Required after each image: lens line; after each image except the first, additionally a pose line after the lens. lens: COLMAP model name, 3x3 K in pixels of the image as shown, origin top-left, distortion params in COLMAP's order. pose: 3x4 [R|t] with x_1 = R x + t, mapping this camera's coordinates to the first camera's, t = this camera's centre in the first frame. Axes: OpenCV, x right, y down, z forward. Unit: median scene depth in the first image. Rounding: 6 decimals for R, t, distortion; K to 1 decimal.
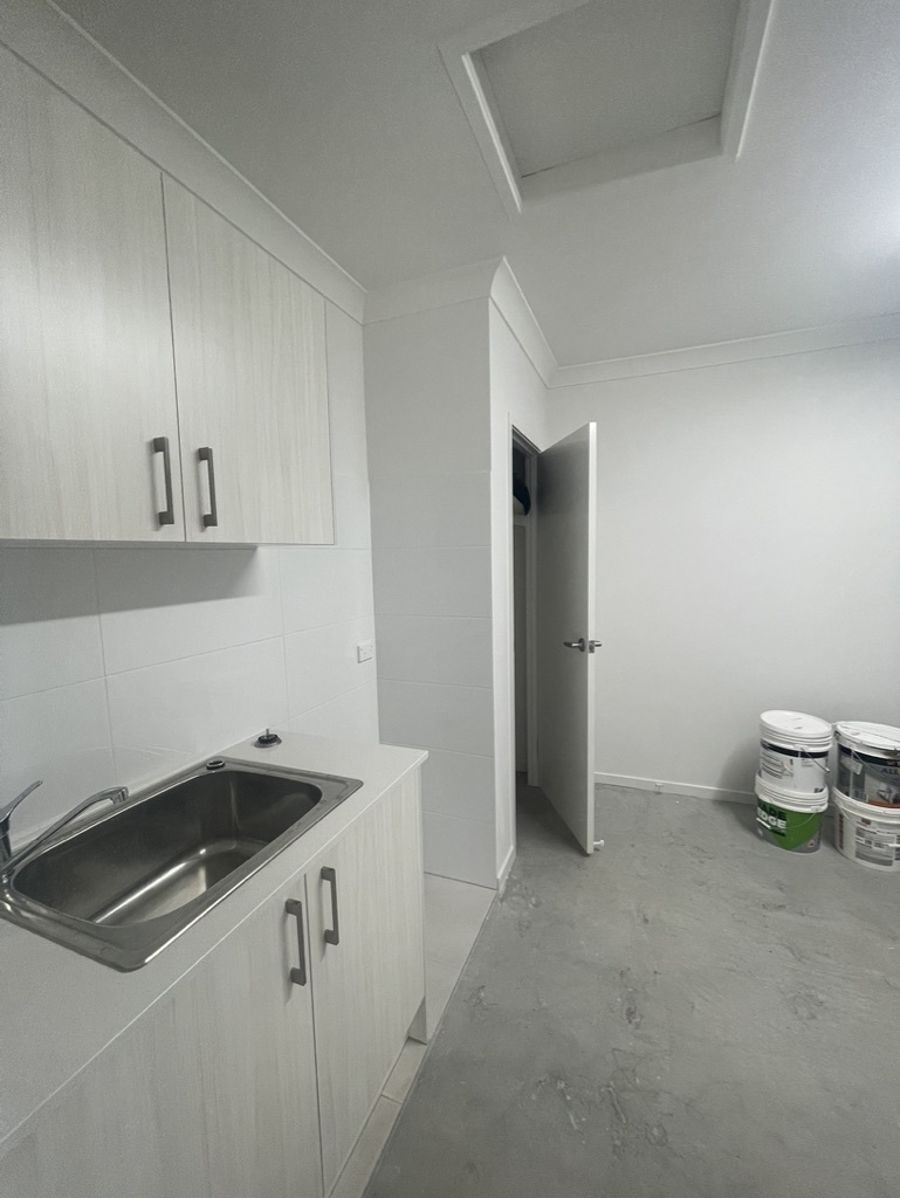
lens RADIAL K [[483.3, 0, 452.2], [0, 483.3, 605.9], [0, 0, 1]] dist [0.011285, 0.000178]
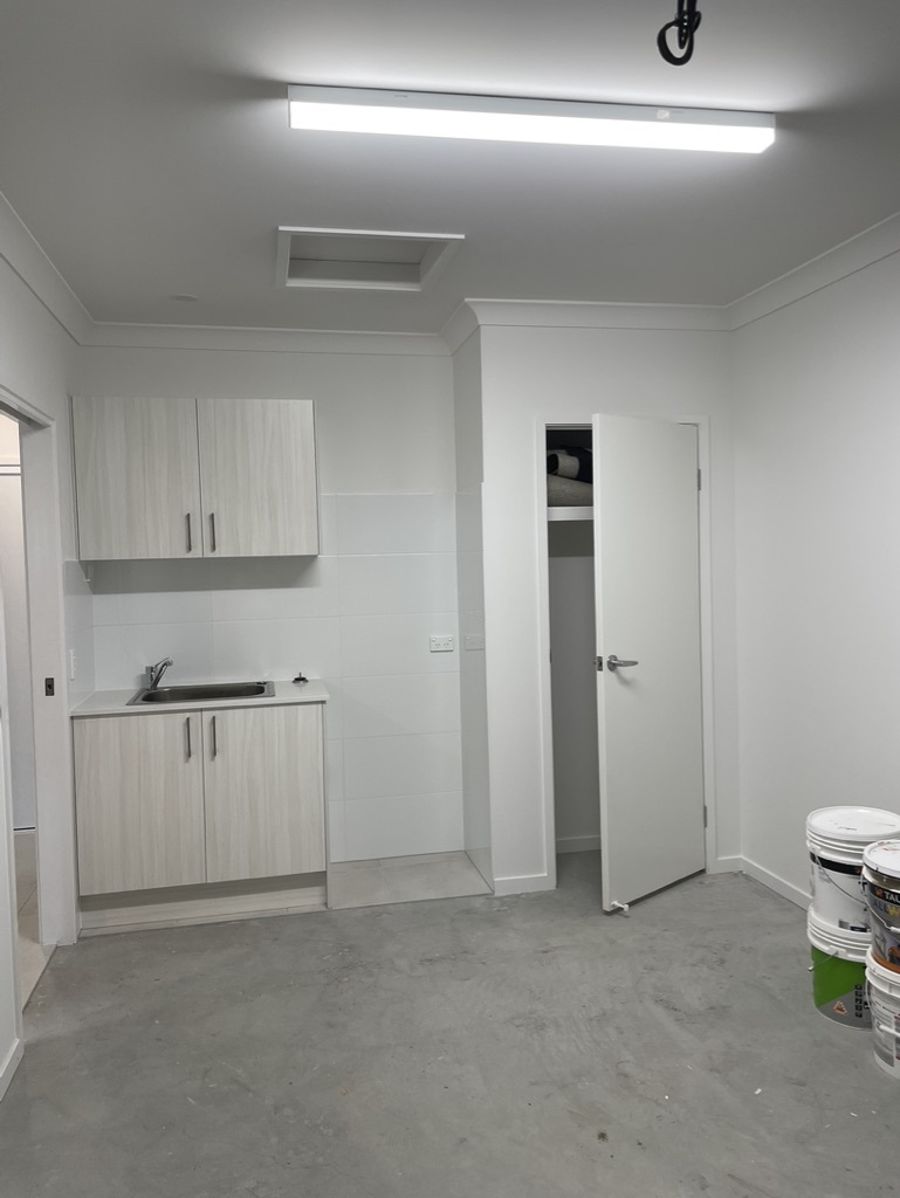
lens RADIAL K [[896.0, 0, 452.1], [0, 896.0, 596.0], [0, 0, 1]] dist [-0.000074, -0.006634]
pose [[0.547251, 0.042463, -0.835890, 1.712450], [-0.074252, 0.997237, 0.002048, -0.024625], [0.833668, 0.060946, 0.548892, -0.135285]]
